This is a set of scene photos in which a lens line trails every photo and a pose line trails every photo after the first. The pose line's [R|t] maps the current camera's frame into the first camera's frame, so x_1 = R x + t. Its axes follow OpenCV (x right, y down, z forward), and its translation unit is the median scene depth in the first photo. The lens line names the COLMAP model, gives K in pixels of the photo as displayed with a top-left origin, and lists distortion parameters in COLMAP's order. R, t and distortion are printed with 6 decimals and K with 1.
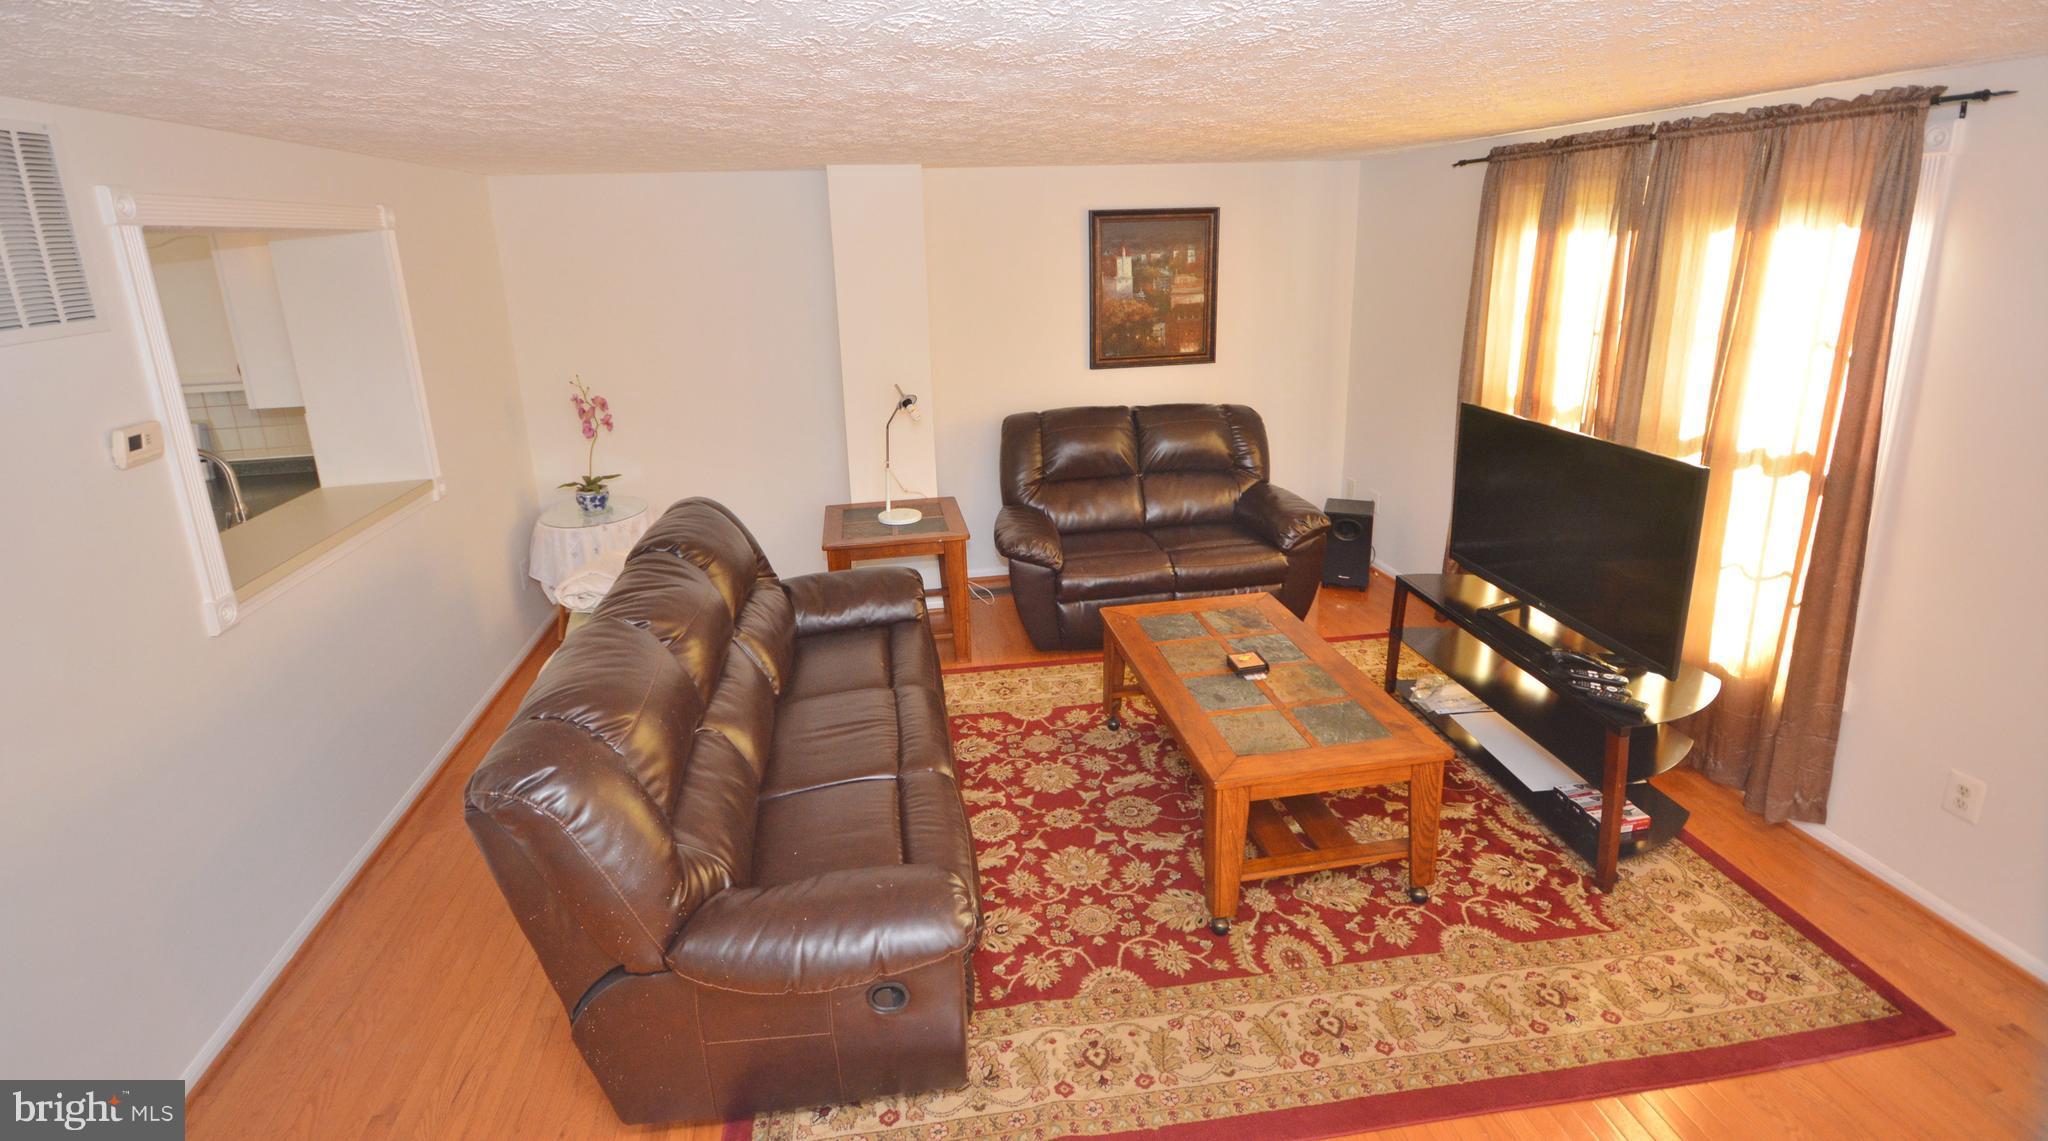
lens RADIAL K [[903.4, 0, 1025.8], [0, 903.4, 463.7], [0, 0, 1]] dist [0.001779, -0.011099]
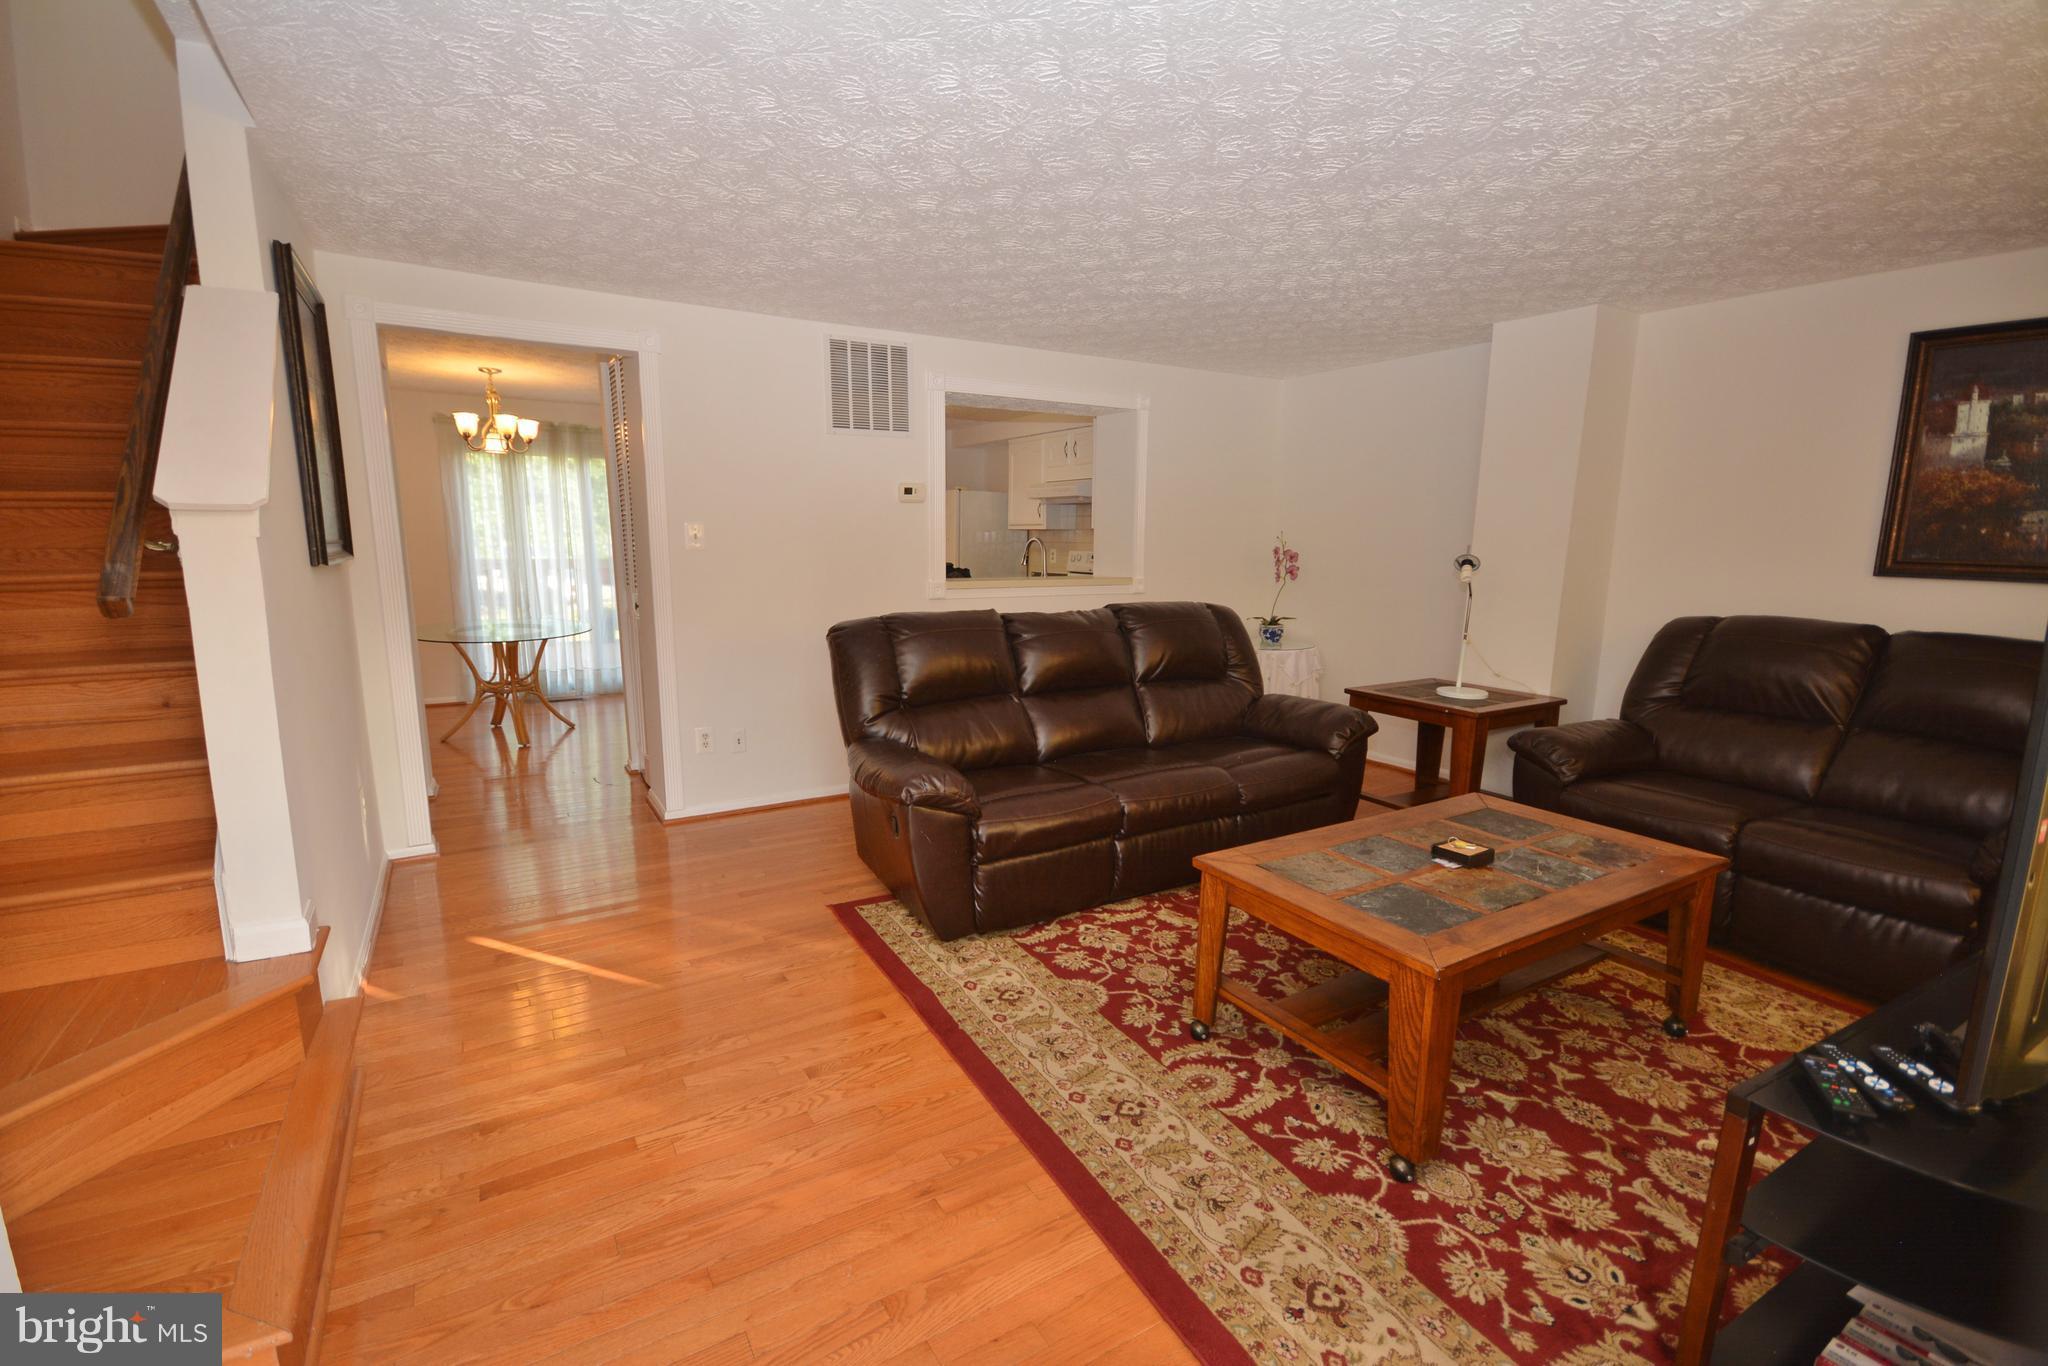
lens RADIAL K [[931.3, 0, 1024.0], [0, 931.3, 683.0], [0, 0, 1]] dist [-0.018319, -0.000304]
pose [[0.357186, 0.179401, -0.916643, 0.921820], [-0.238816, 0.966302, 0.096062, 0.106944], [0.902987, 0.184597, 0.387993, 0.372369]]
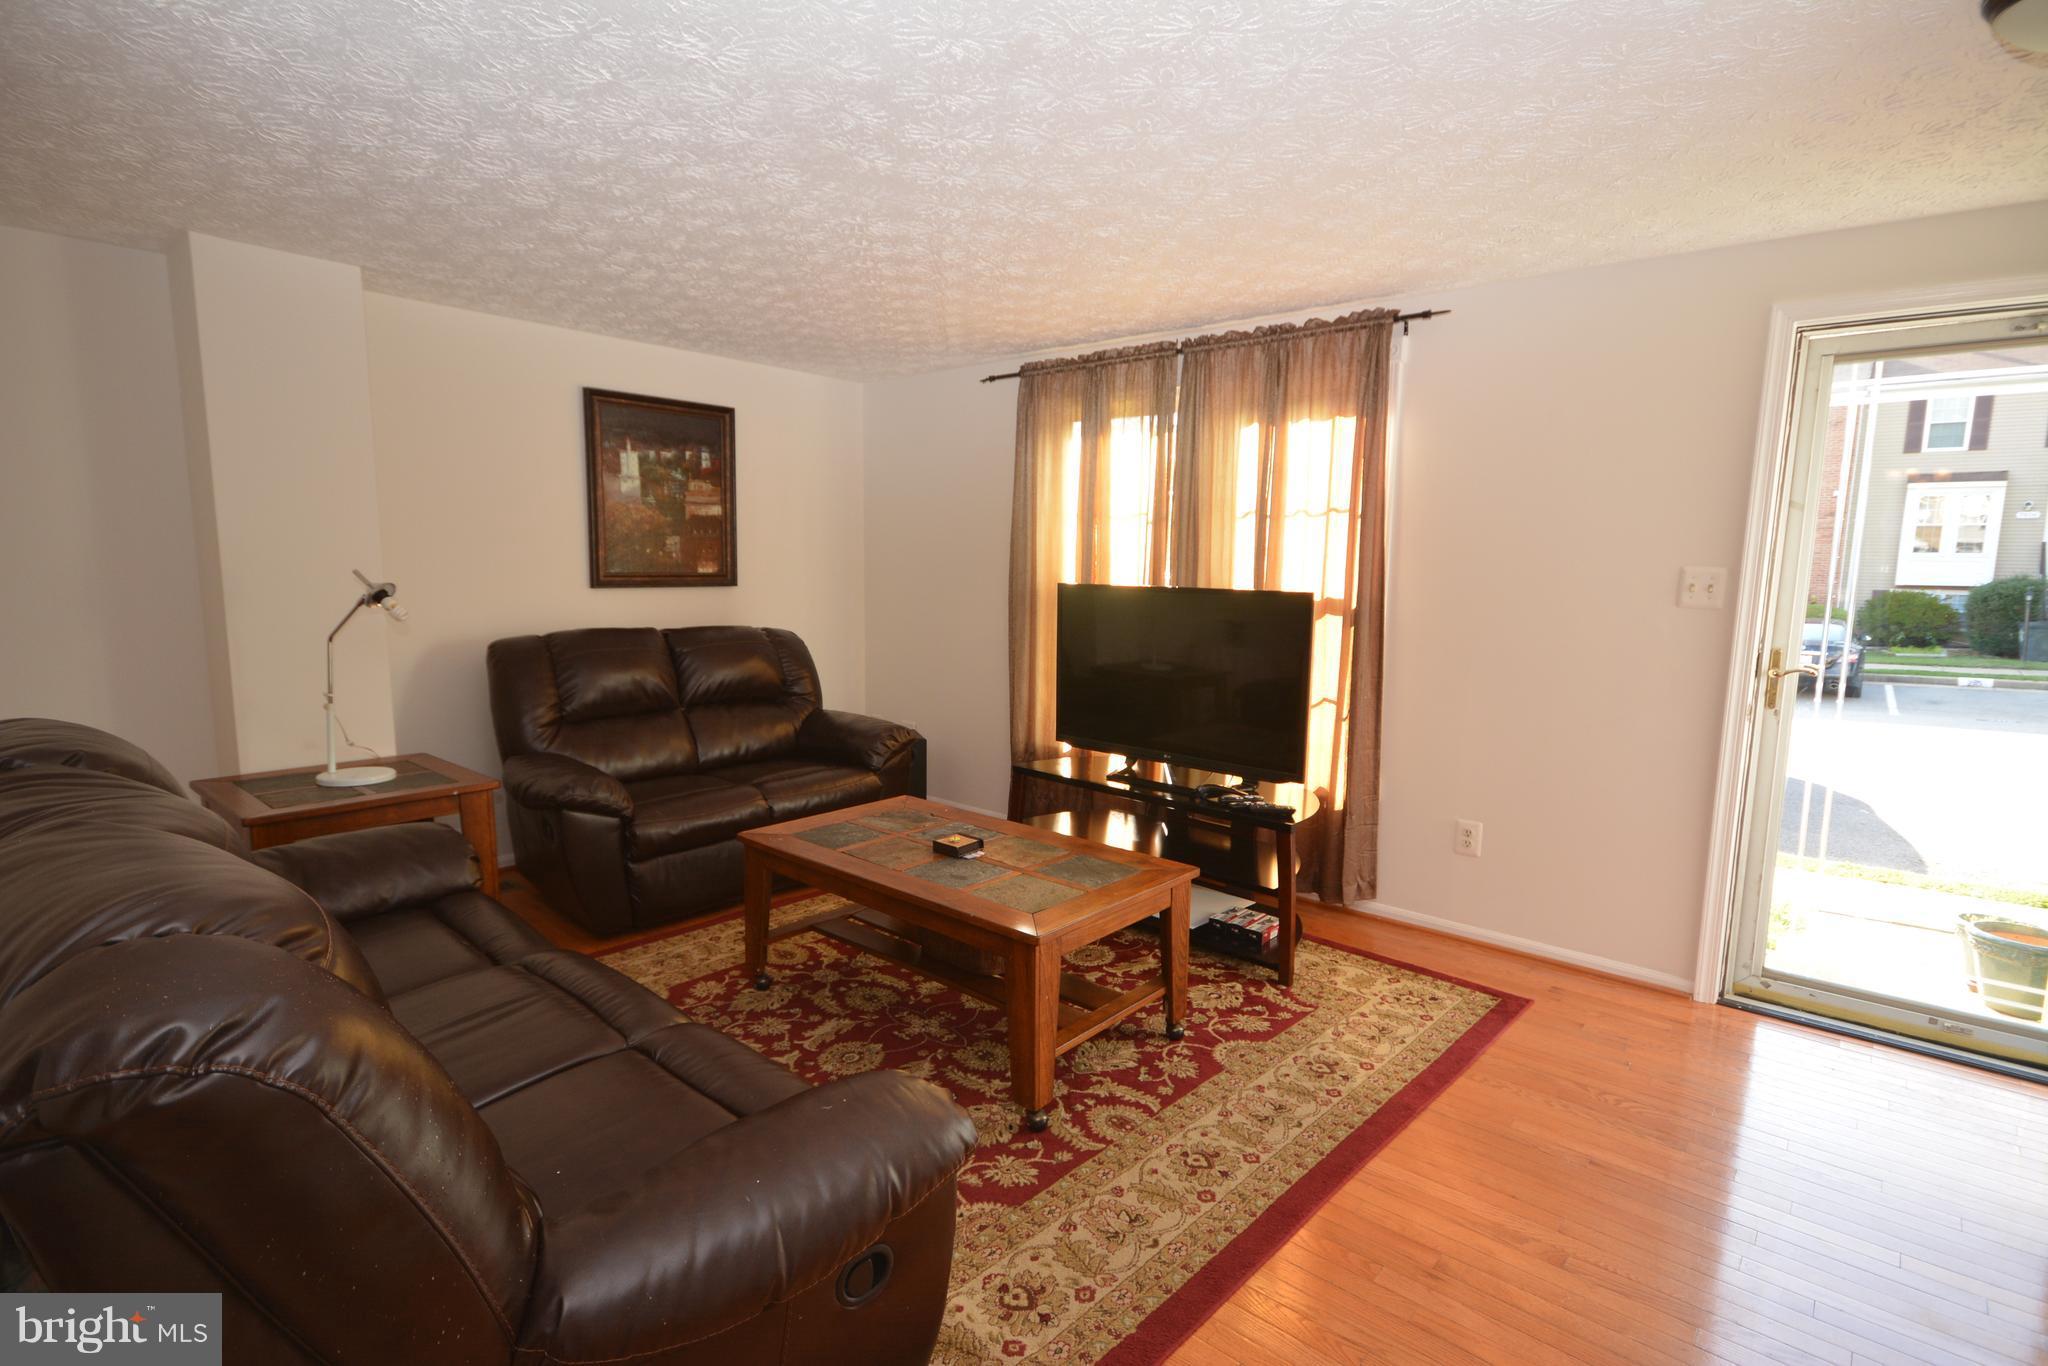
lens RADIAL K [[975.1, 0, 1024.0], [0, 975.1, 683.0], [0, 0, 1]] dist [-0.018486, 0.000275]
pose [[0.777996, -0.043354, 0.626772, -0.327694], [0.116541, 0.990261, -0.076162, 0.165679], [-0.617366, 0.132298, 0.775472, 0.237484]]
